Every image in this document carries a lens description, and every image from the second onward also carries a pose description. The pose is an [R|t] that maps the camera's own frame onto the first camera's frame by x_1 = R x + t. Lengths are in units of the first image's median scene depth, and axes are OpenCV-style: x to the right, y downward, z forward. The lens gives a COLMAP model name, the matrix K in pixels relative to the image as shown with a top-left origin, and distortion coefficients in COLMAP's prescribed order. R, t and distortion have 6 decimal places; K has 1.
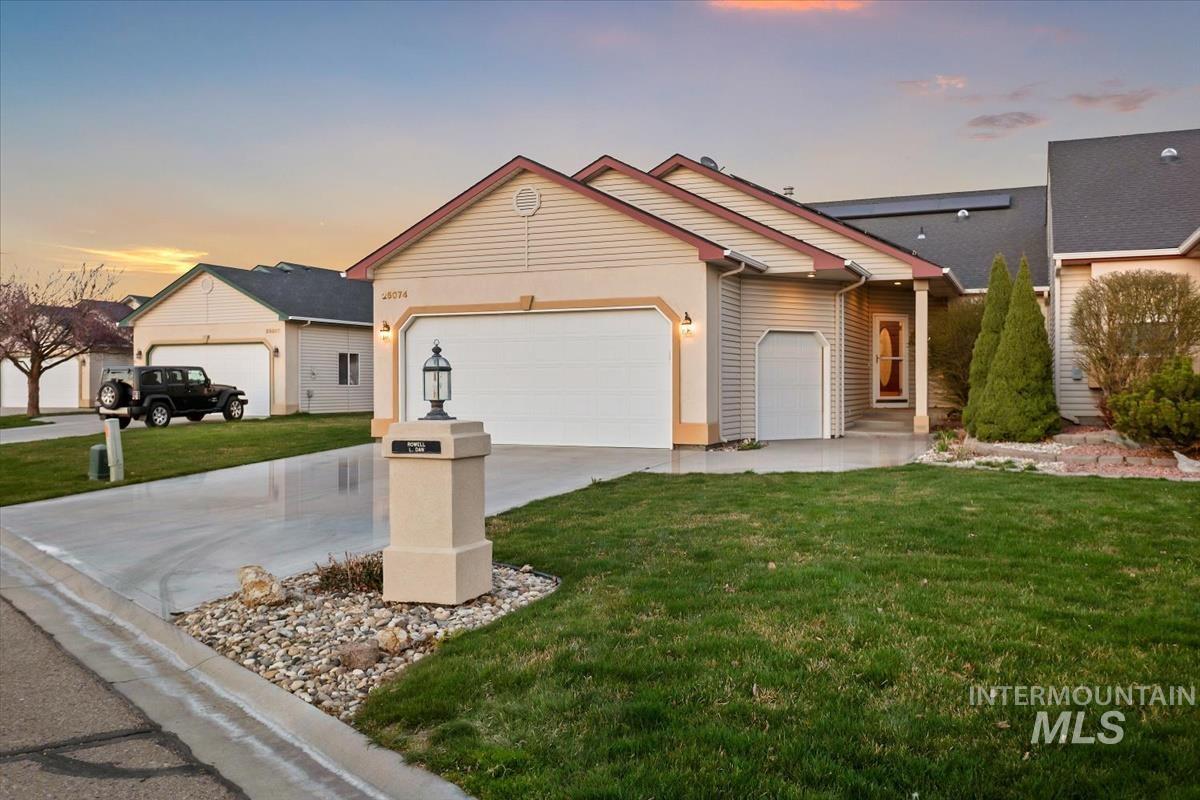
lens RADIAL K [[1071.3, 0, 599.9], [0, 1071.3, 404.0], [0, 0, 1]] dist [-0.001649, 0.006689]
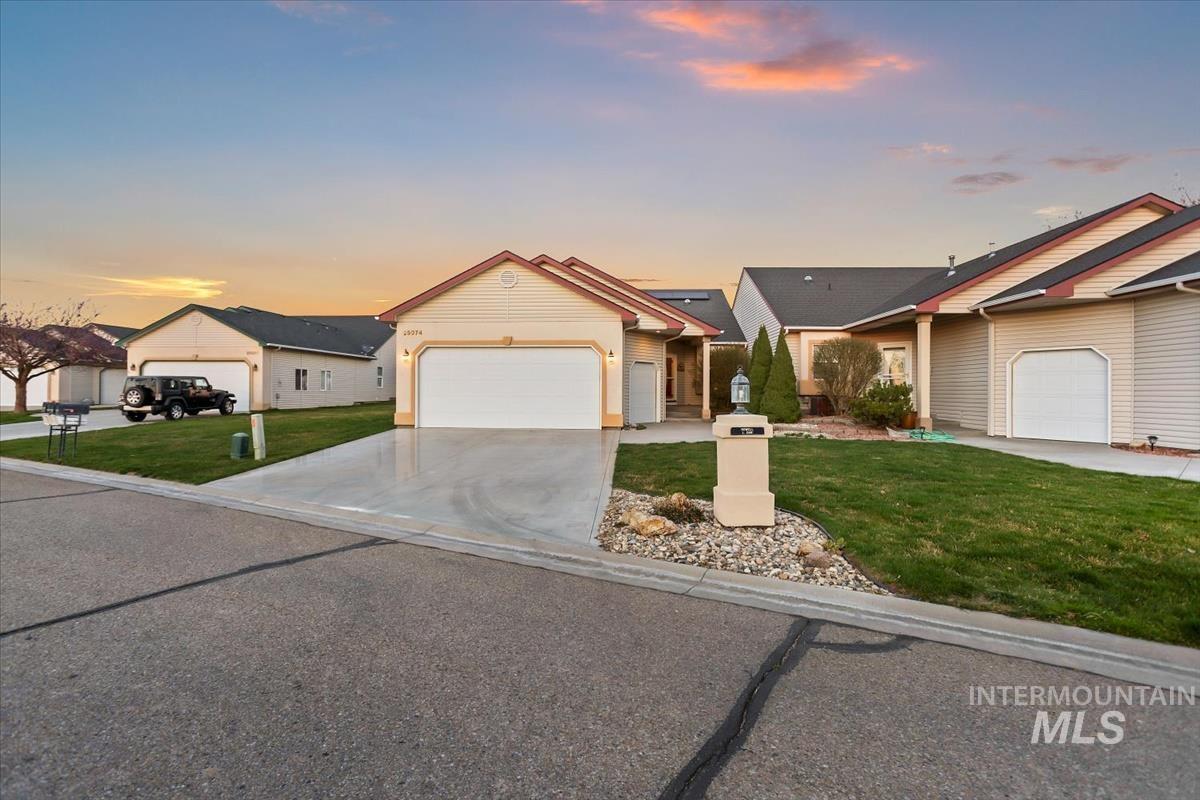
lens RADIAL K [[612.4, 0, 600.0], [0, 612.4, 405.6], [0, 0, 1]] dist [-0.015645, -0.001095]
pose [[0.928774, -0.002160, 0.370640, -0.190629], [0.000282, 0.999987, 0.005121, -0.000813], [-0.370647, -0.004652, 0.928762, 0.057957]]
